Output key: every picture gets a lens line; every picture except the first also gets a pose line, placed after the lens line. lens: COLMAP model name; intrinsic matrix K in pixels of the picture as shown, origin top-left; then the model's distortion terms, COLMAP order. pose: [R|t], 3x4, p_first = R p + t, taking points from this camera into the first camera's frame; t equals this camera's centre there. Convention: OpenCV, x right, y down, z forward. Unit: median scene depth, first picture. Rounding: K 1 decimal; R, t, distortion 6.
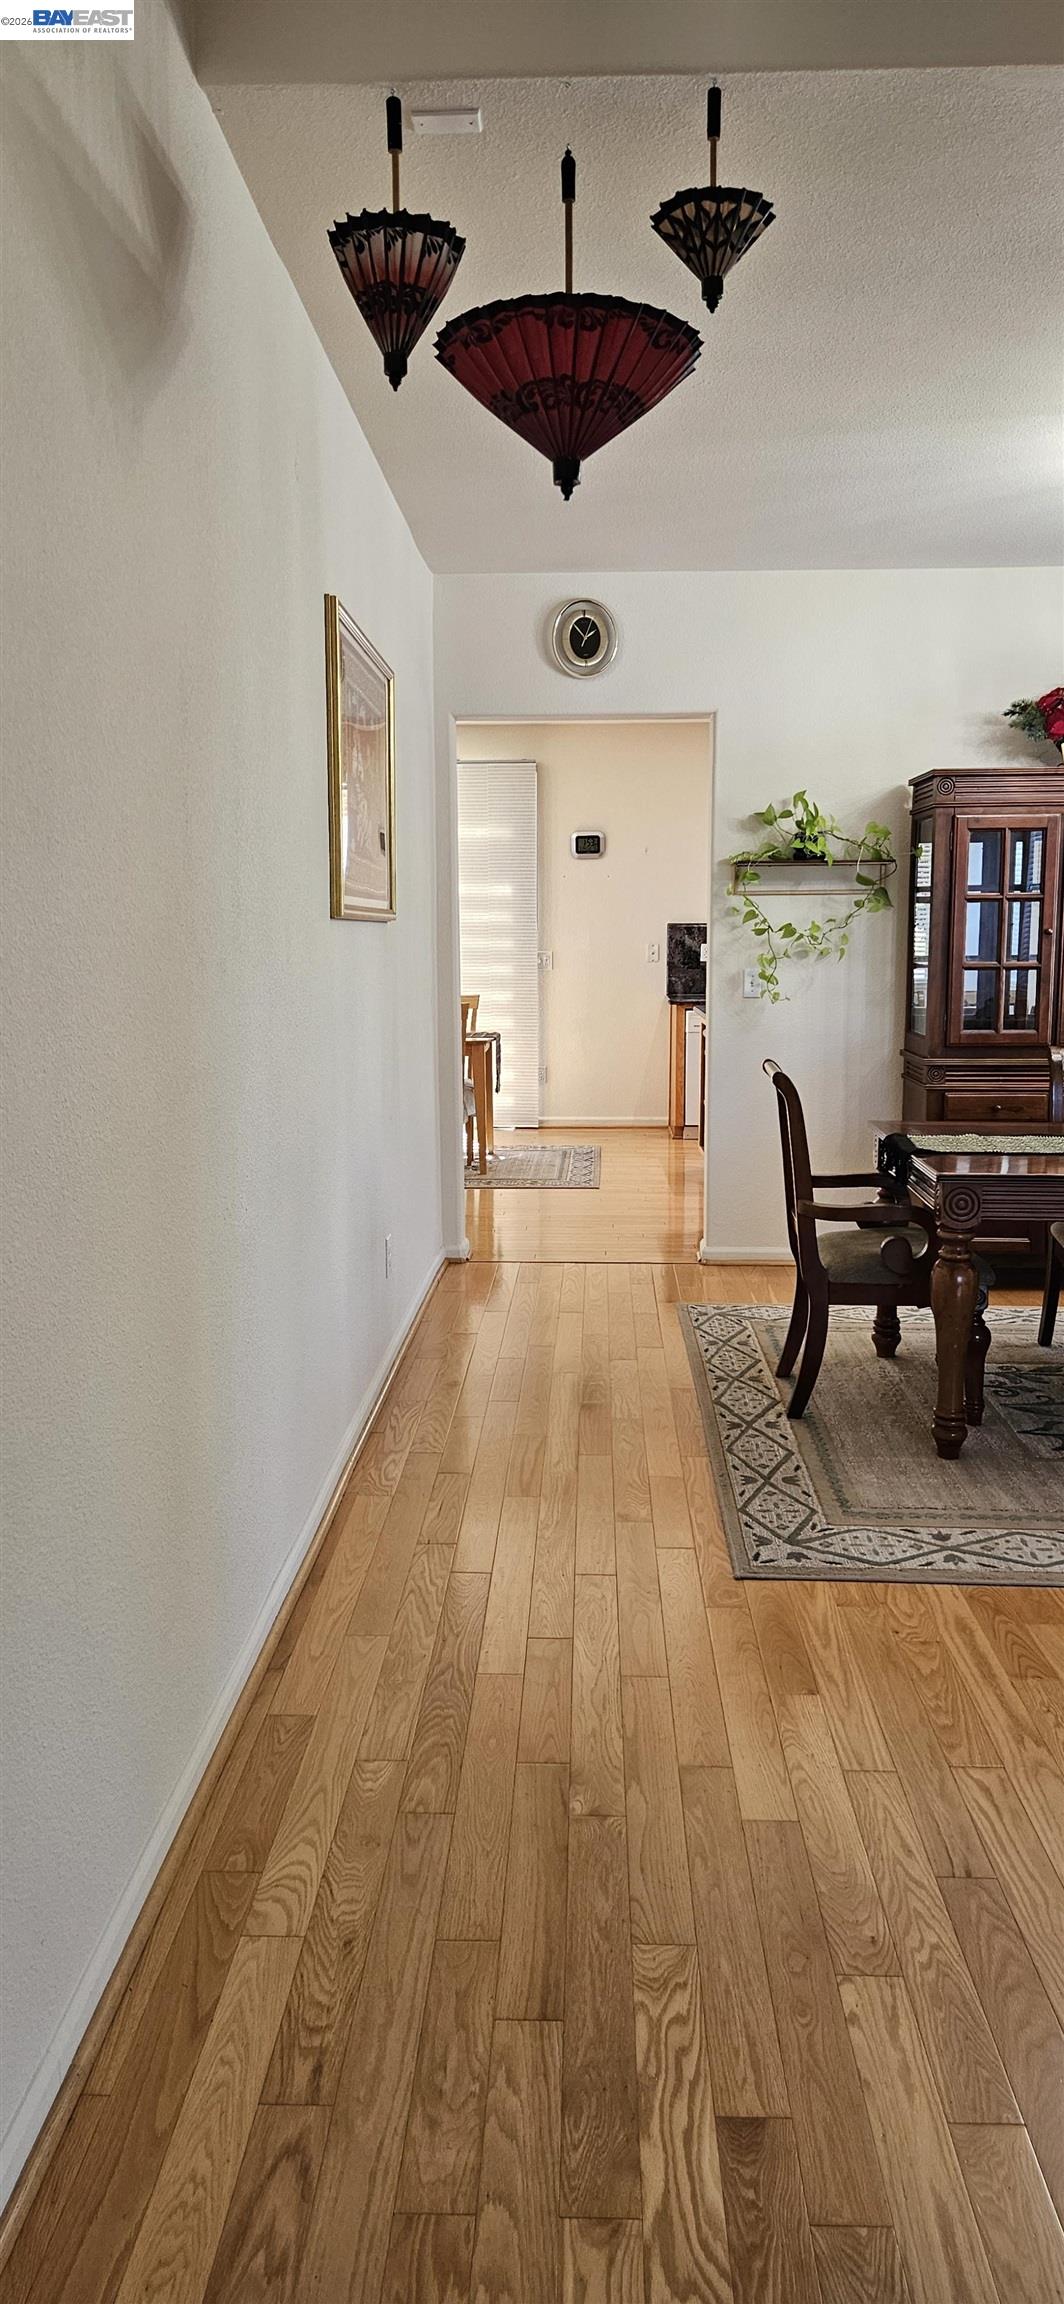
lens RADIAL K [[1530.9, 0, 533.4], [0, 1530.9, 1111.5], [0, 0, 1]] dist [0.045638, -0.001299]
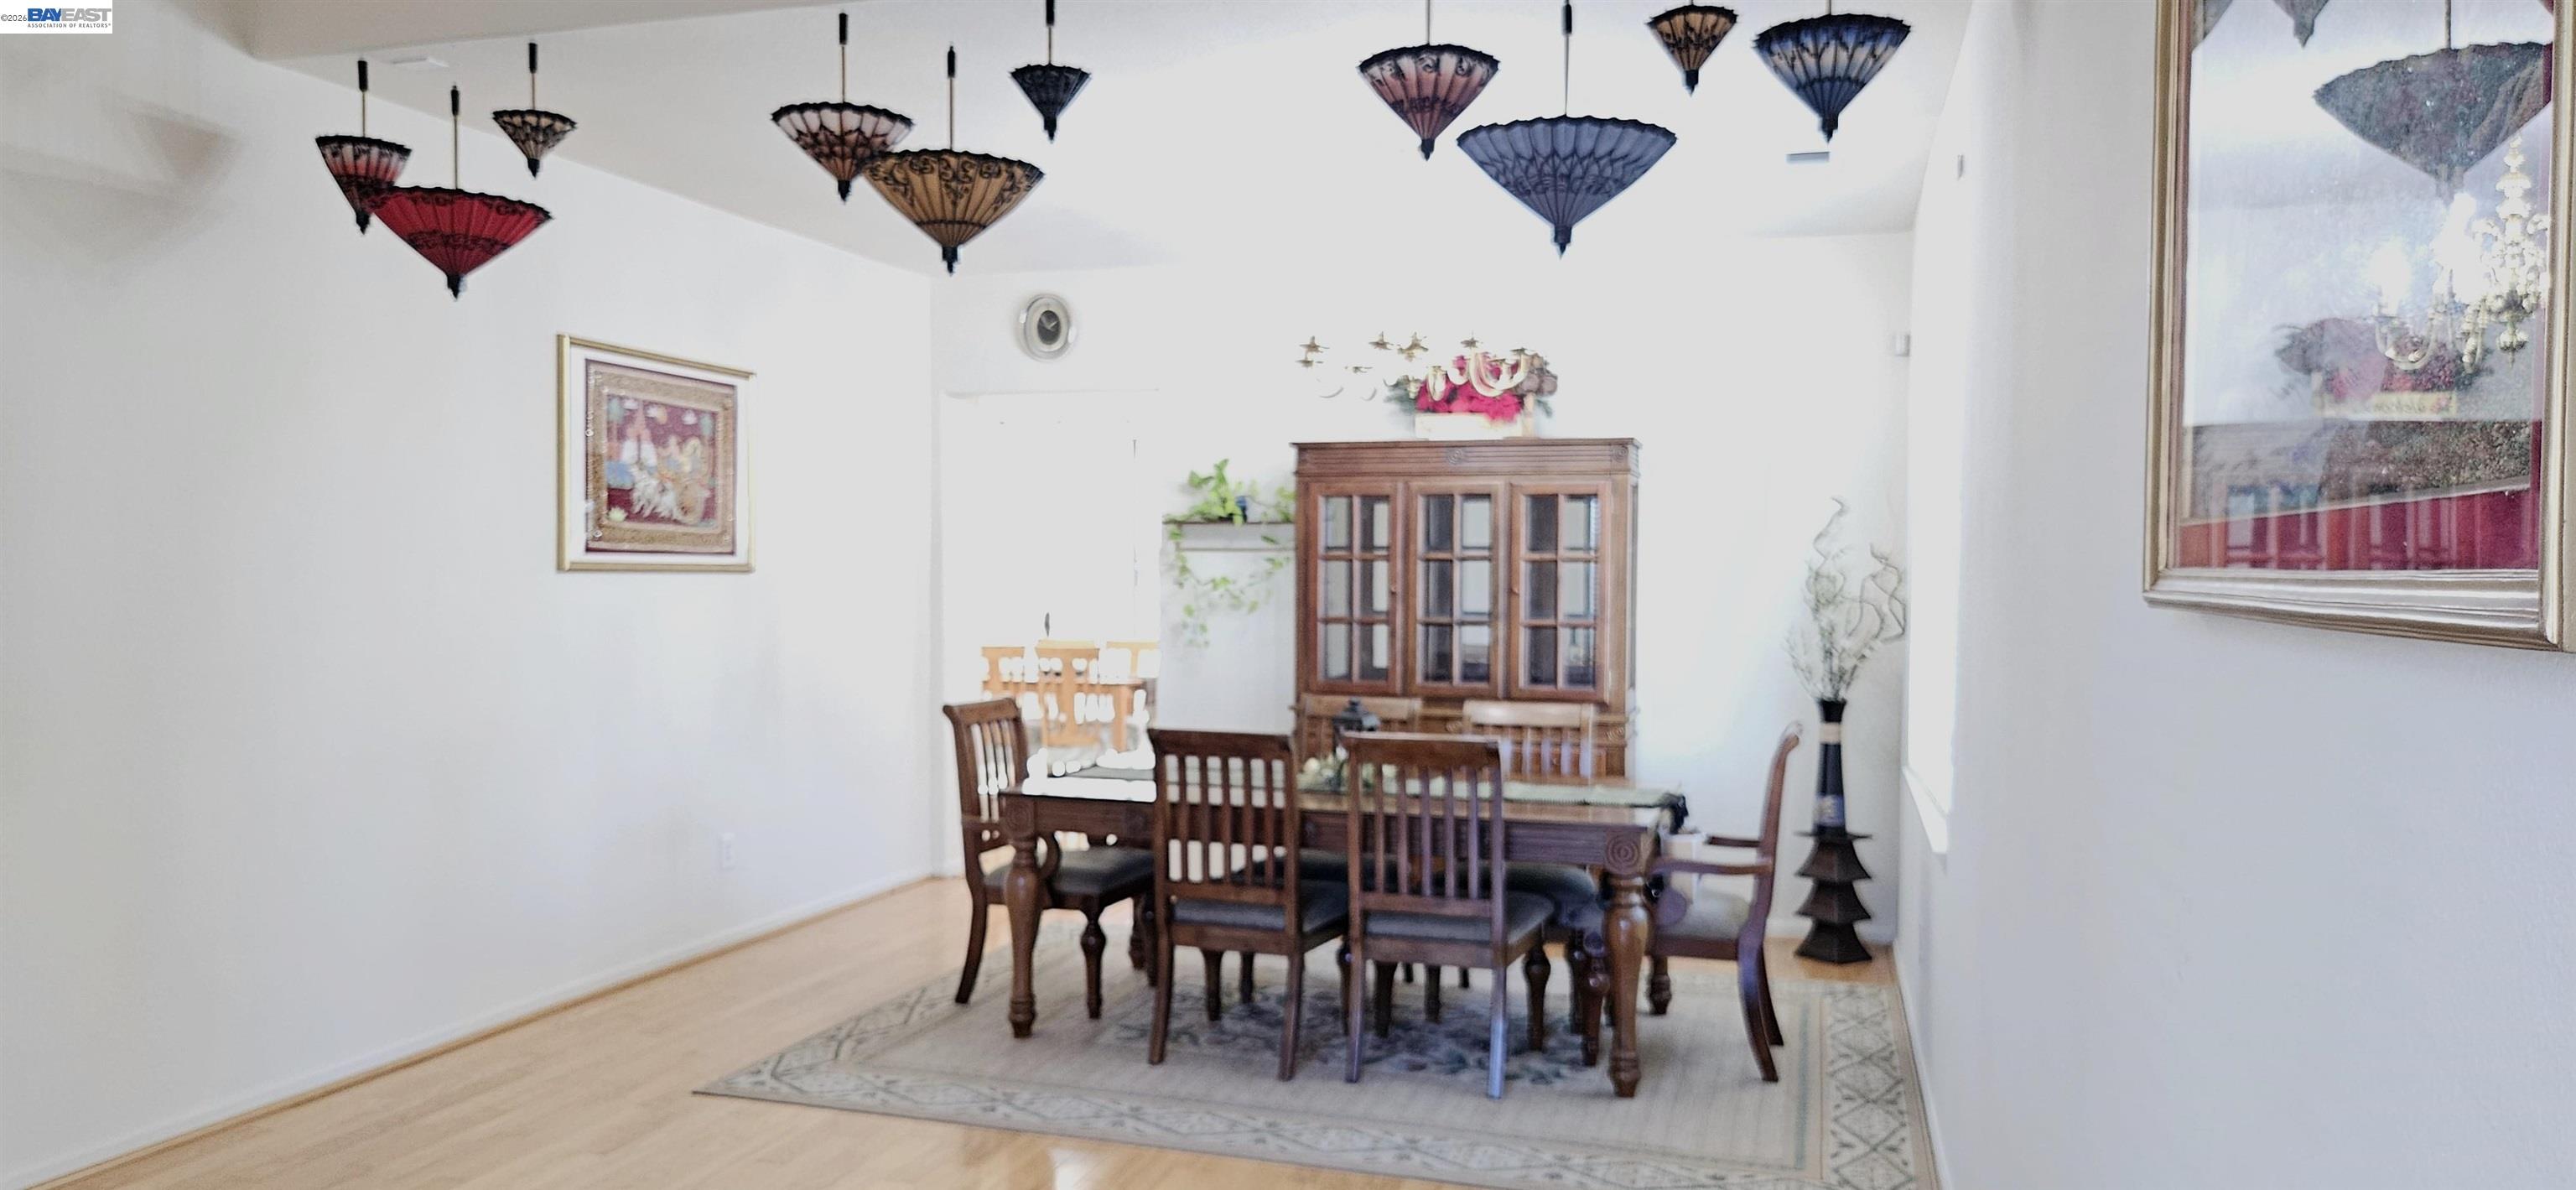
lens RADIAL K [[1736.1, 0, 1288.0], [0, 1736.1, 595.0], [0, 0, 1]] dist [0.033050, -0.000714]
pose [[0.964764, 0.016845, -0.262576, 0.552386], [-0.043187, 0.994552, -0.094877, 0.004637], [0.259548, 0.102873, 0.960235, -0.174746]]
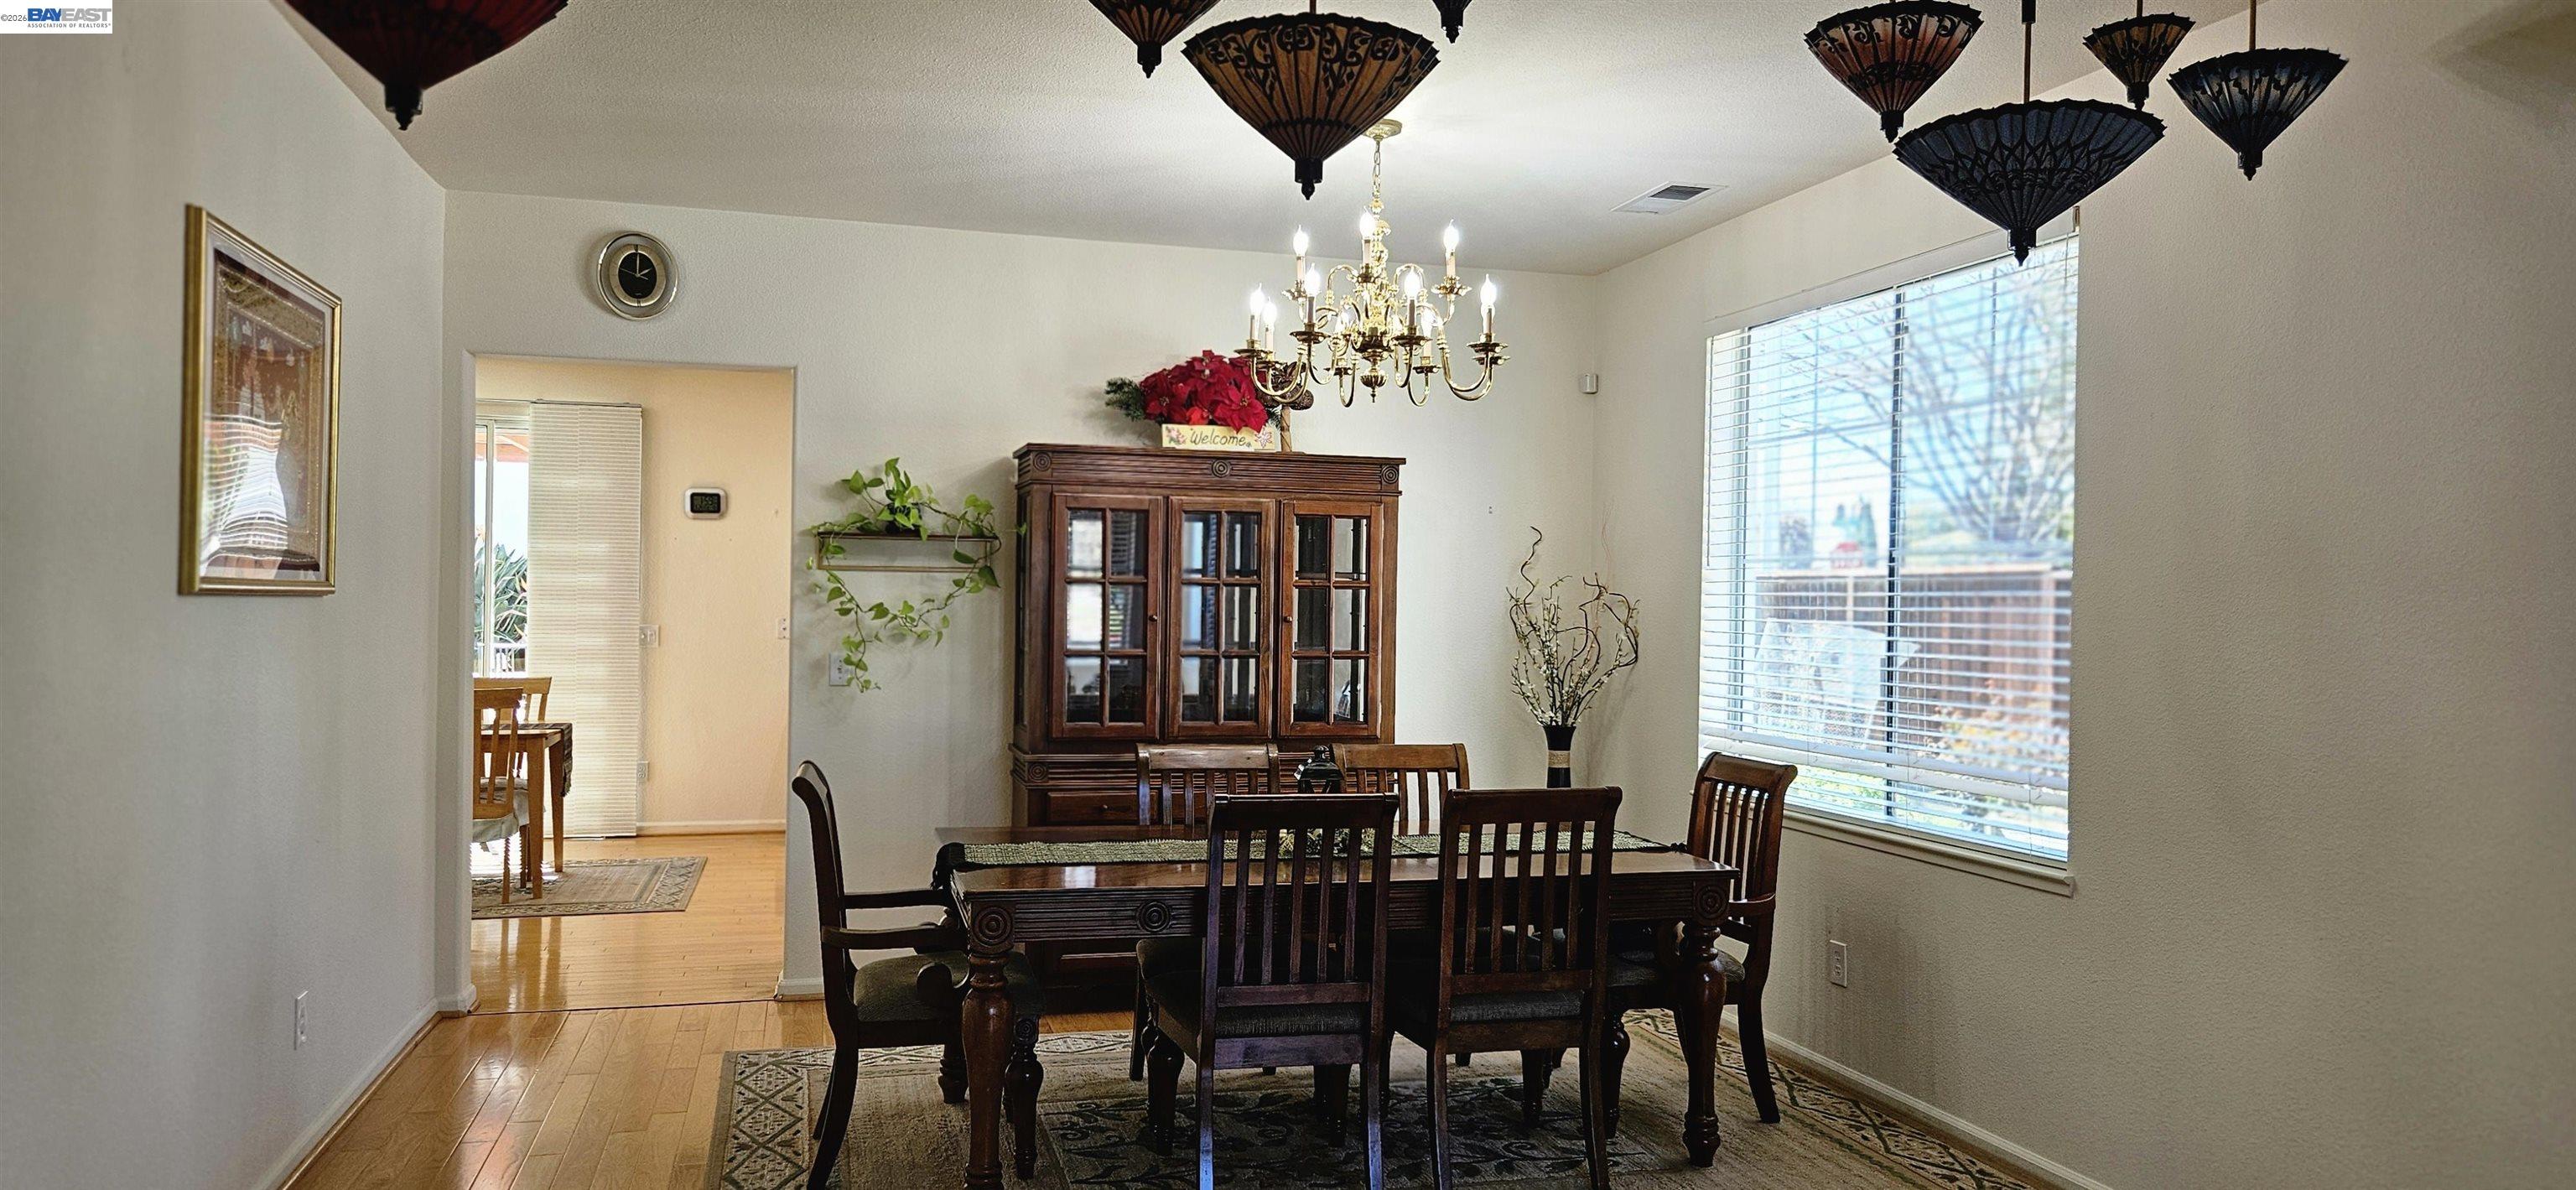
lens RADIAL K [[1711.7, 0, 1290.1], [0, 1711.7, 561.1], [0, 0, 1]] dist [0.045638, -0.001299]
pose [[0.951374, 0.026976, 0.306854, 0.088880], [0.015940, 0.990512, -0.136500, -0.006821], [-0.307625, 0.134754, 0.941917, -0.017047]]
